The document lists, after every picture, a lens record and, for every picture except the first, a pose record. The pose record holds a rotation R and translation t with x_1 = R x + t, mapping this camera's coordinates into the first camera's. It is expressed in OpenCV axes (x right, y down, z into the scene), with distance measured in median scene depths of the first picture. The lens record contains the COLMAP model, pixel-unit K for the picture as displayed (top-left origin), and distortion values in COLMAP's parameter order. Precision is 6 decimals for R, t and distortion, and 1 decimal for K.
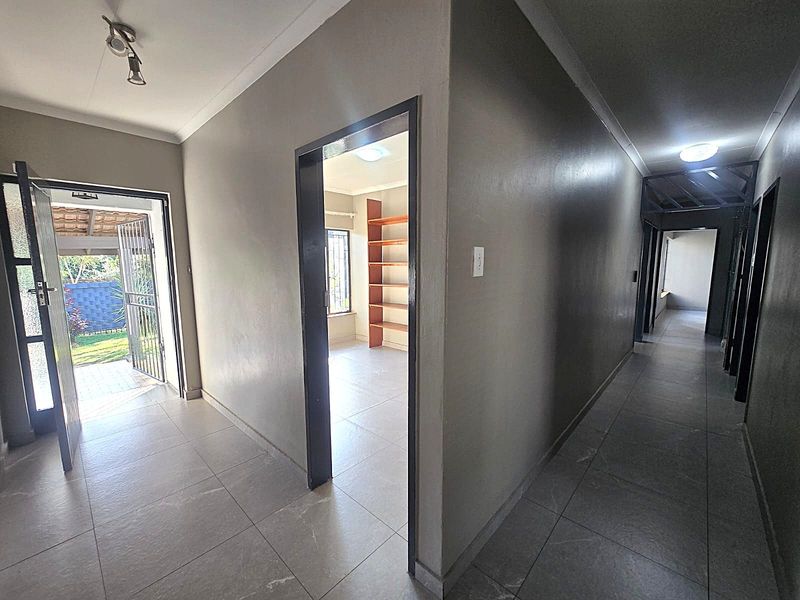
lens RADIAL K [[329.8, 0, 397.5], [0, 329.8, 301.2], [0, 0, 1]] dist [-0.000945, 0.000471]
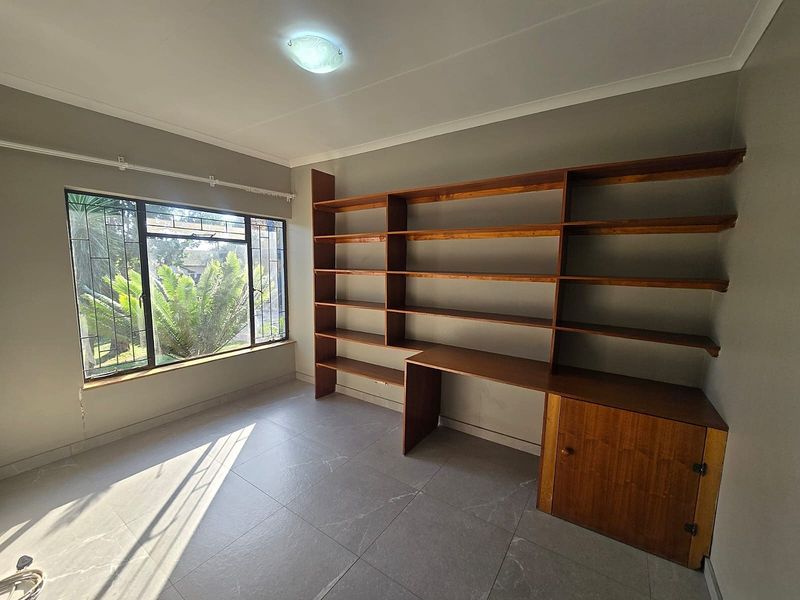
lens RADIAL K [[329.8, 0, 397.5], [0, 329.8, 301.2], [0, 0, 1]] dist [-0.000945, 0.000471]
pose [[0.988146, 0.000004, 0.153517, -0.025346], [0.001322, 0.999963, -0.008534, -0.045650], [-0.153511, 0.008636, 0.988109, 0.324895]]
